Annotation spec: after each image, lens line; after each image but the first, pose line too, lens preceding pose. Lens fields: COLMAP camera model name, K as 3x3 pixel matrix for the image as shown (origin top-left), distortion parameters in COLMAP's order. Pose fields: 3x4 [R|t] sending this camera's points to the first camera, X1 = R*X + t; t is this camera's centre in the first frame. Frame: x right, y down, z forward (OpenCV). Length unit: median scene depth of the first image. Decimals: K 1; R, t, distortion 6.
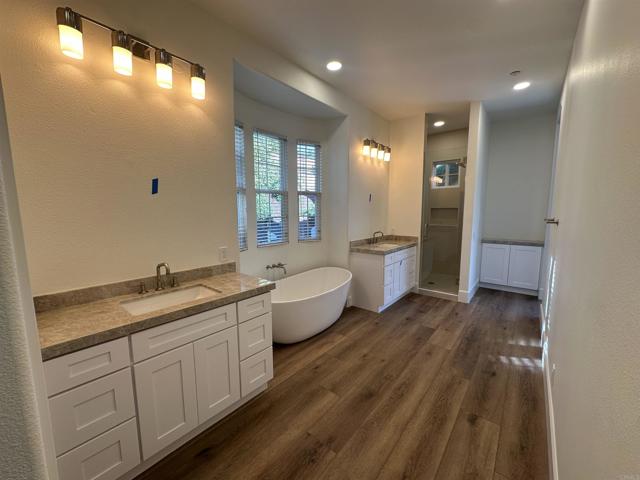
lens RADIAL K [[254.7, 0, 319.1], [0, 254.7, 240.0], [0, 0, 1]] dist [-0.001857, -0.000507]
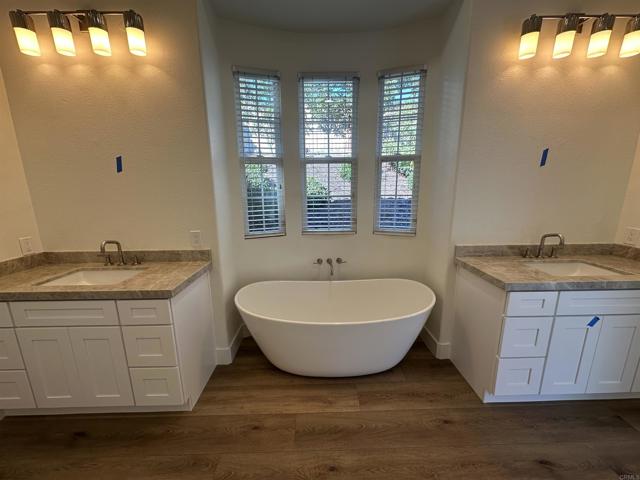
lens RADIAL K [[254.7, 0, 319.1], [0, 254.7, 240.0], [0, 0, 1]] dist [-0.001857, -0.000507]
pose [[0.657124, 0.153890, -0.737907, 0.336035], [-0.079689, 0.987635, 0.135006, -0.056718], [0.749559, -0.029913, 0.661262, 0.457305]]
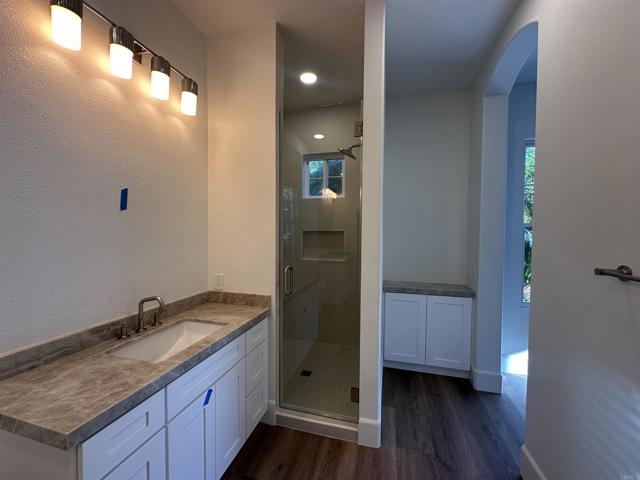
lens RADIAL K [[254.7, 0, 319.1], [0, 254.7, 240.0], [0, 0, 1]] dist [-0.001857, -0.000507]
pose [[0.908152, -0.001150, 0.418639, 0.338129], [0.036773, 0.996350, -0.077033, -0.085984], [-0.417022, 0.085352, 0.904880, 0.677331]]
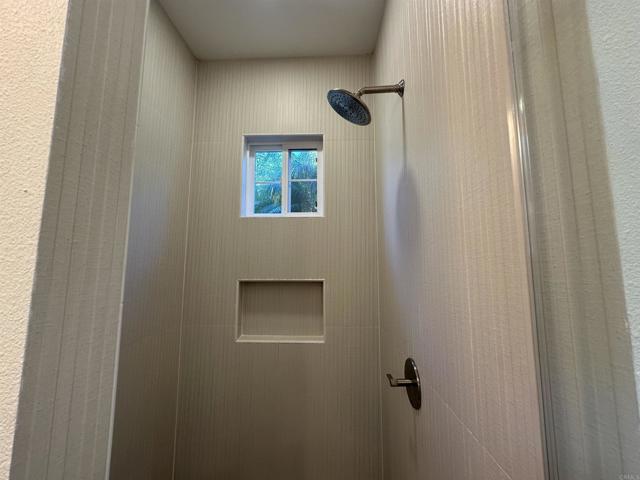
lens RADIAL K [[254.7, 0, 319.1], [0, 254.7, 240.0], [0, 0, 1]] dist [-0.001857, -0.000507]
pose [[0.795258, 0.074229, 0.601710, 0.478781], [0.063197, 0.976920, -0.204041, -0.148318], [-0.602969, 0.200292, 0.772212, 1.016827]]
